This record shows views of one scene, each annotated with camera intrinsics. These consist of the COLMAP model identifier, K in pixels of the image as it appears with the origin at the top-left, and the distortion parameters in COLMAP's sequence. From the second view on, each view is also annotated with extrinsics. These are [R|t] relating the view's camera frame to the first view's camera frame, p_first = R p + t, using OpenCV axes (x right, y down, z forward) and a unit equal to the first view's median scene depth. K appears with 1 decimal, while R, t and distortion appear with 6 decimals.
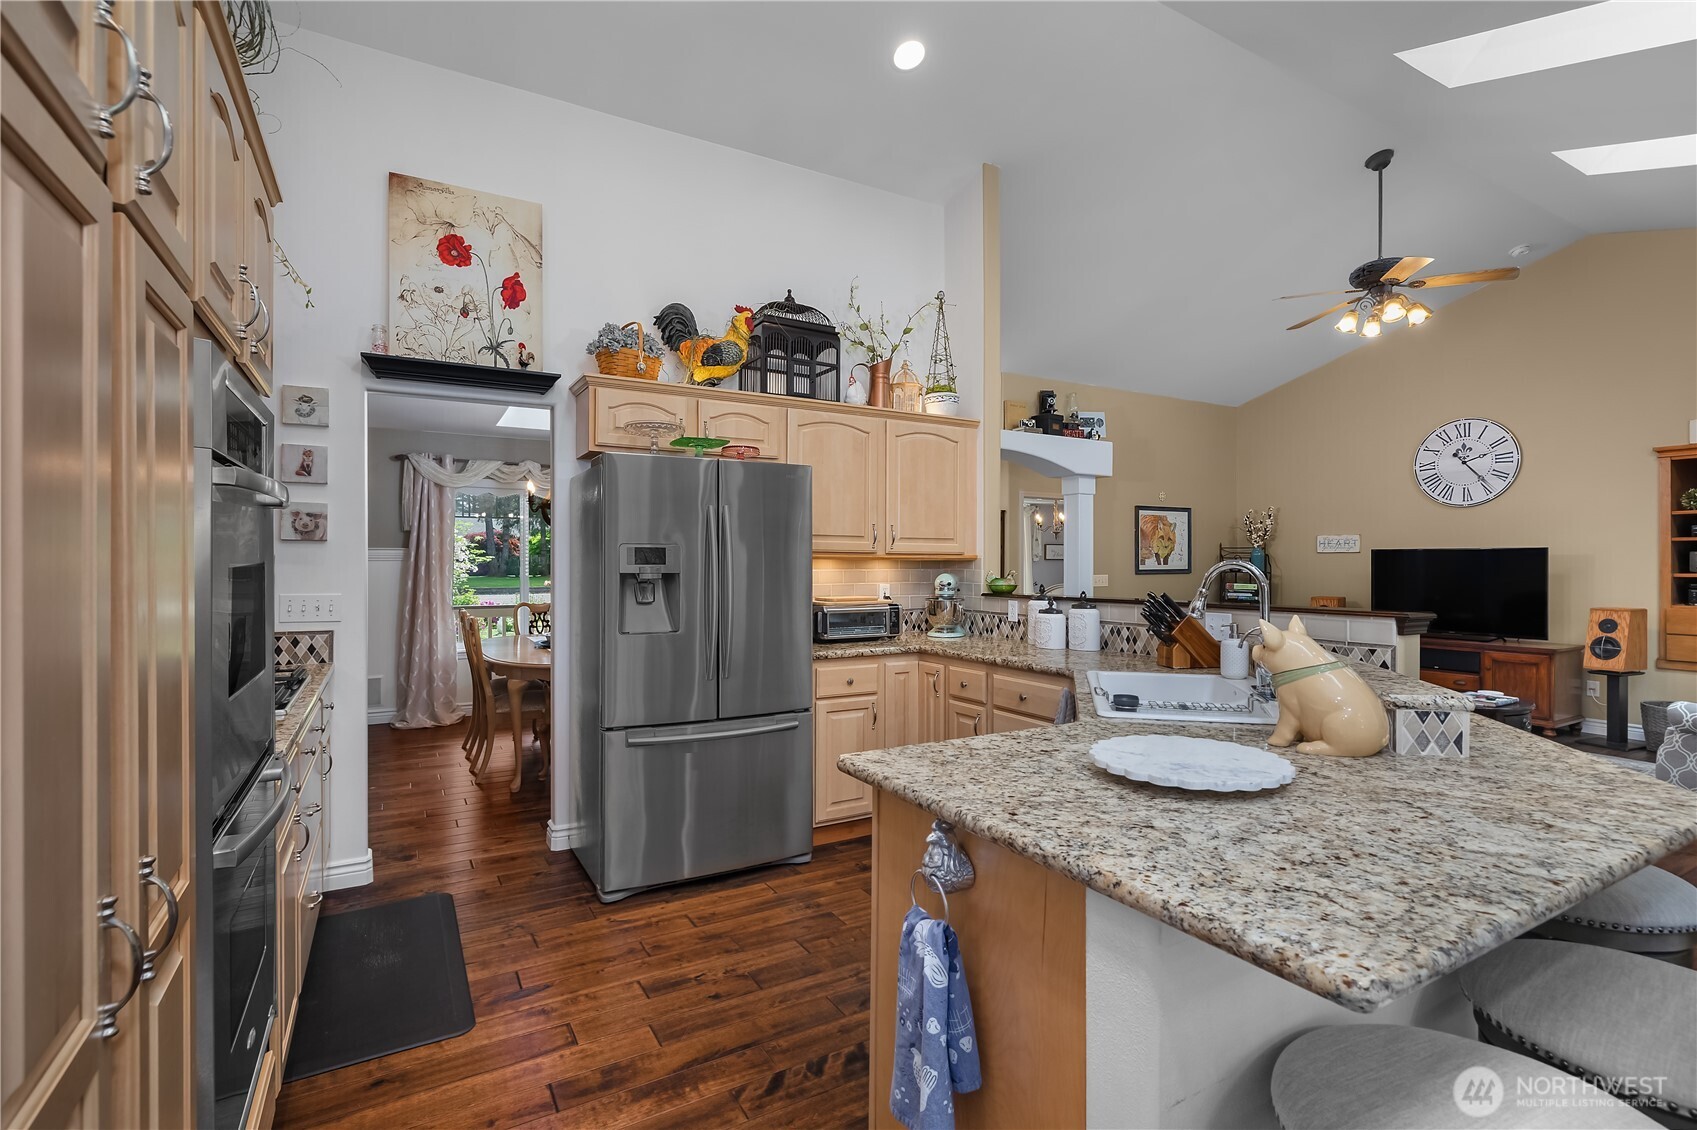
lens RADIAL K [[774.6, 0, 842.5], [0, 774.6, 560.6], [0, 0, 1]] dist [-0.001152, 0.000289]
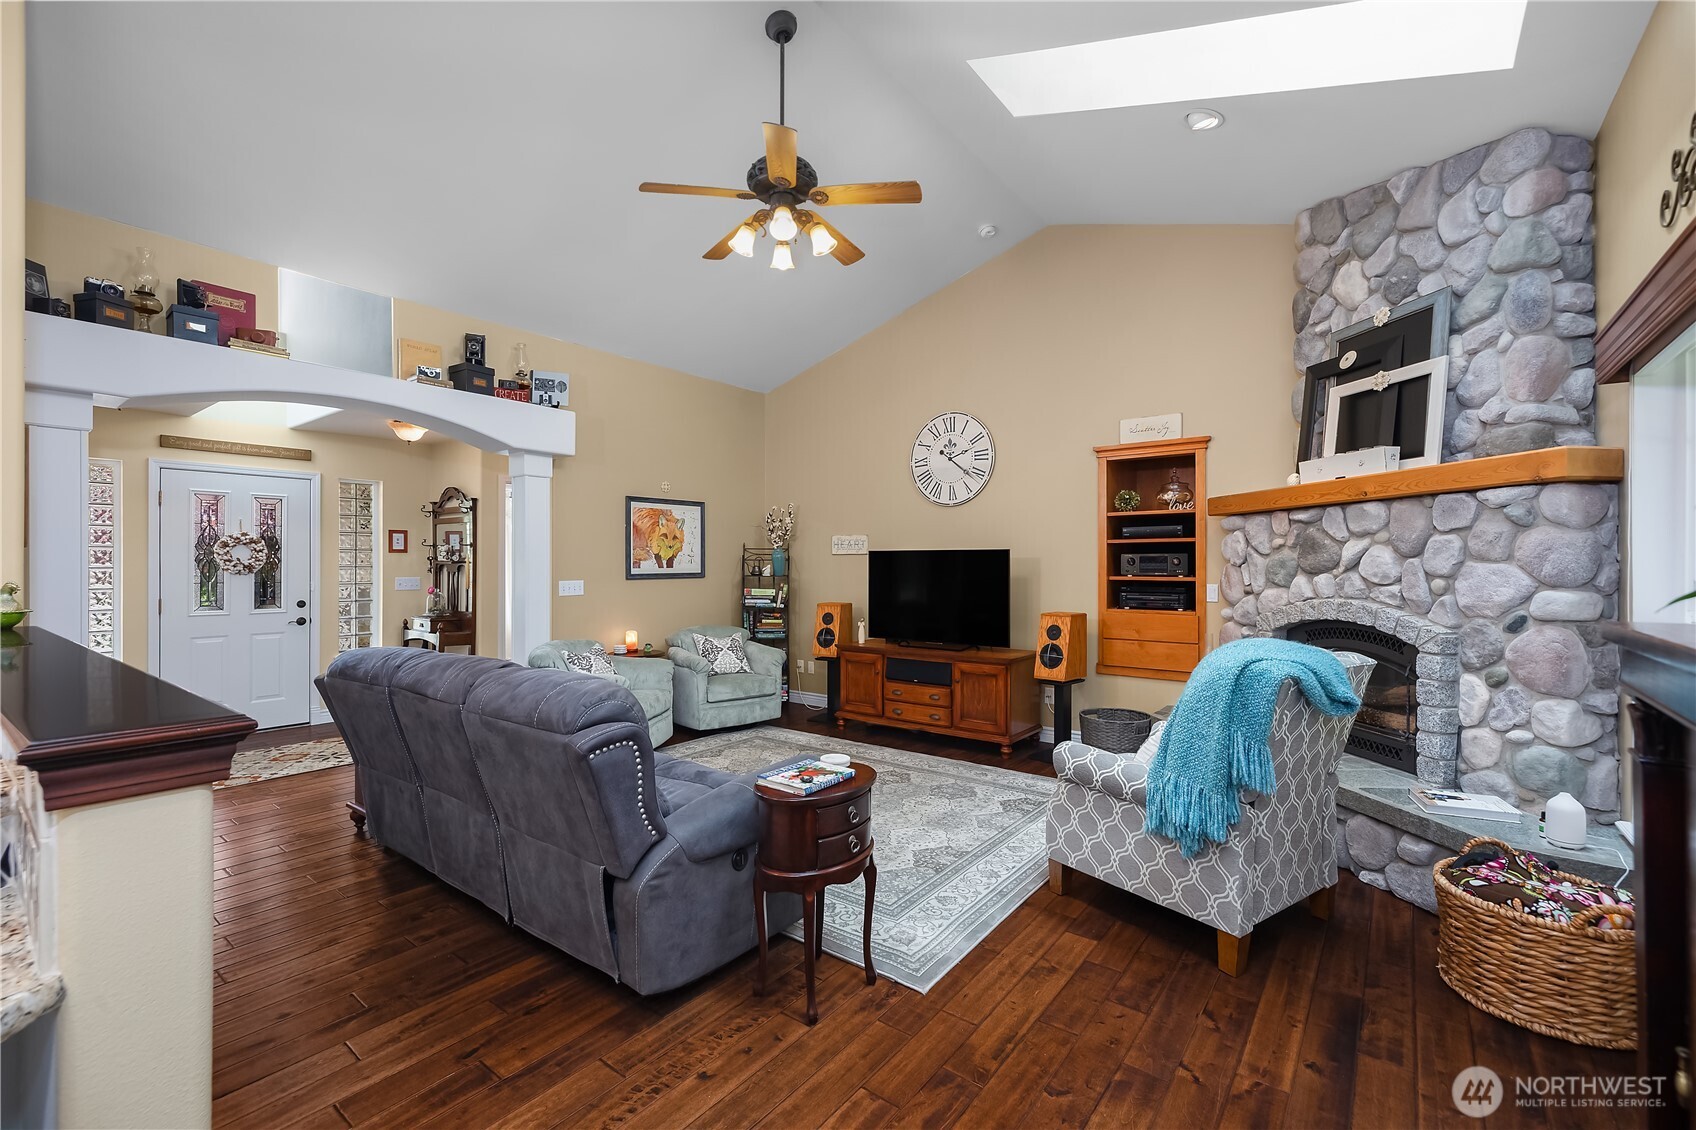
lens RADIAL K [[720.4, 0, 843.3], [0, 720.4, 562.1], [0, 0, 1]] dist [0.000293, 0.000004]
pose [[0.923276, 0.000417, 0.384137, 0.357920], [-0.000205, 1.000000, -0.000593, -0.000603], [-0.384138, 0.000469, 0.923276, 0.248174]]
